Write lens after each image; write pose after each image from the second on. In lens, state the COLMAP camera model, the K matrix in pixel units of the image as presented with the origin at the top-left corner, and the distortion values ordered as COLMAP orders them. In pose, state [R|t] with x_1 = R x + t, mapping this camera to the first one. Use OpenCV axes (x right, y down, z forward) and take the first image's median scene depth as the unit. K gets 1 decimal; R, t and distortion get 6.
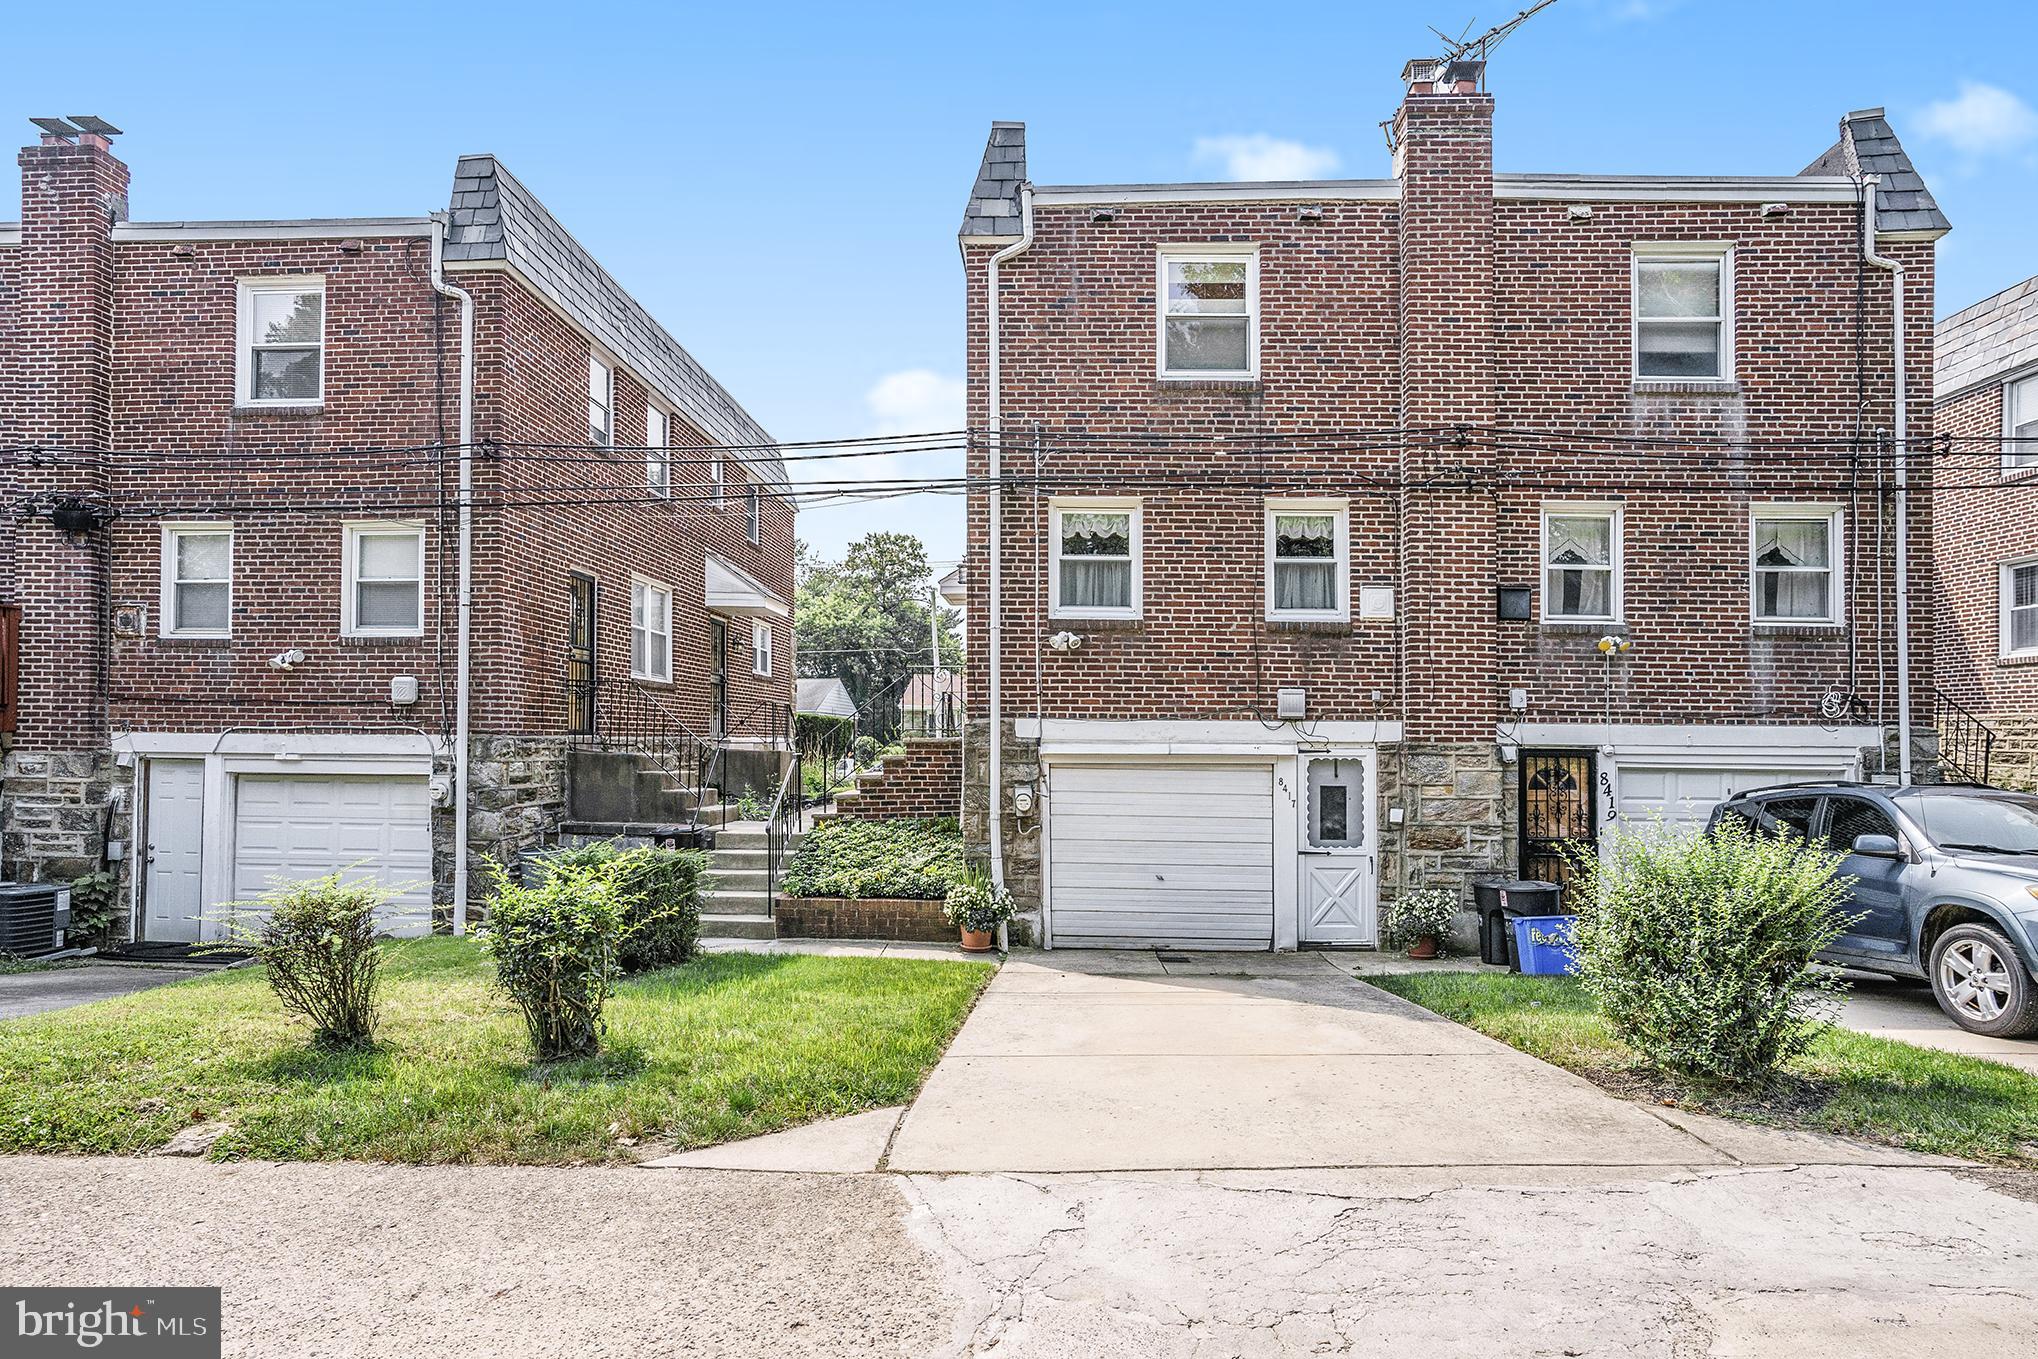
lens RADIAL K [[1051.1, 0, 1022.2], [0, 1051.1, 794.0], [0, 0, 1]] dist [-0.054114, 0.033384]
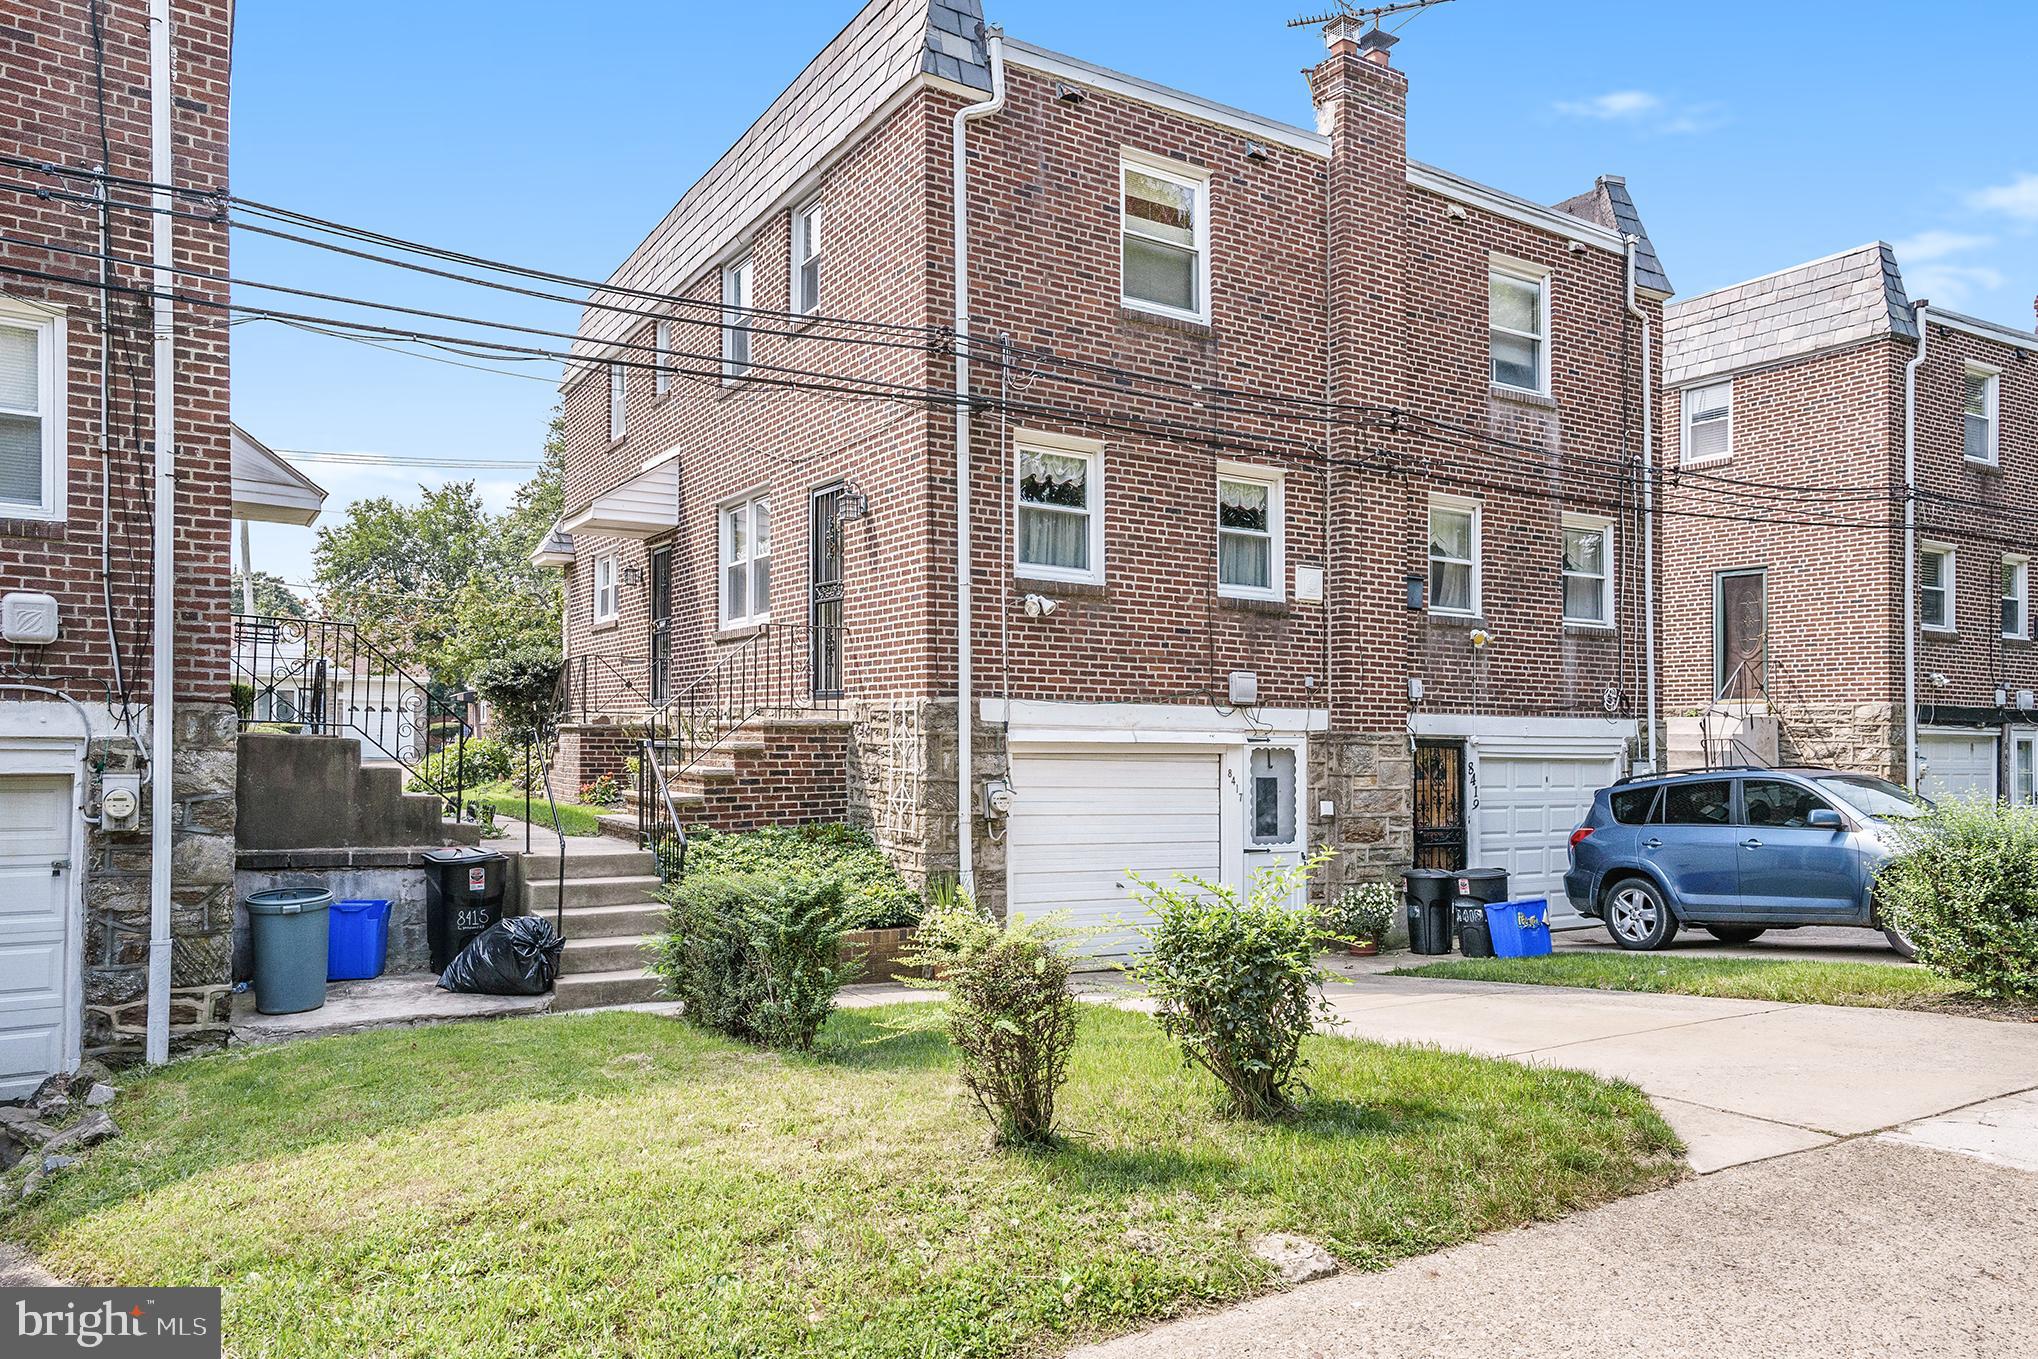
lens RADIAL K [[1400.2, 0, 1018.8], [0, 1400.2, 754.1], [0, 0, 1]] dist [0.072034, -0.097220]
pose [[0.826799, -0.000840, 0.562497, -0.590906], [0.017574, 0.999549, -0.024338, -0.002362], [-0.562223, 0.030008, 0.826441, 0.099666]]
